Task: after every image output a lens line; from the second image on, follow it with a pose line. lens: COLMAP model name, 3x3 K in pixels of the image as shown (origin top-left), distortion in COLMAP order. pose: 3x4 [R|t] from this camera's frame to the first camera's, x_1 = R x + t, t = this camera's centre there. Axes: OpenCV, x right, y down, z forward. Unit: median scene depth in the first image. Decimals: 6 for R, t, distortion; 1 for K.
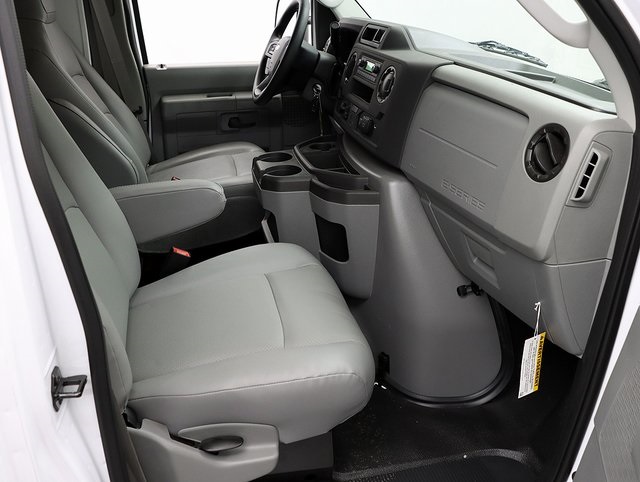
lens RADIAL K [[578.2, 0, 320.3], [0, 578.2, 254.2], [0, 0, 1]] dist [-0.178206, 0.124373]
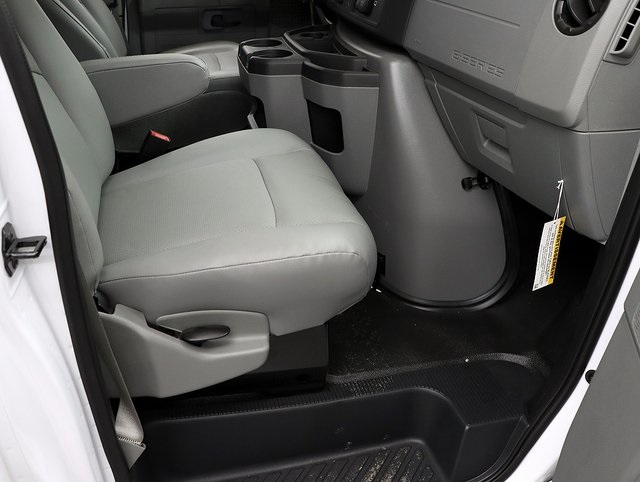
lens RADIAL K [[578.2, 0, 320.3], [0, 578.2, 254.2], [0, 0, 1]] dist [-0.178206, 0.124373]
pose [[0.999388, 0.008895, 0.033839, -0.020290], [-0.012588, 0.993794, 0.110526, 0.085876], [-0.032646, -0.110884, 0.993297, 0.089393]]
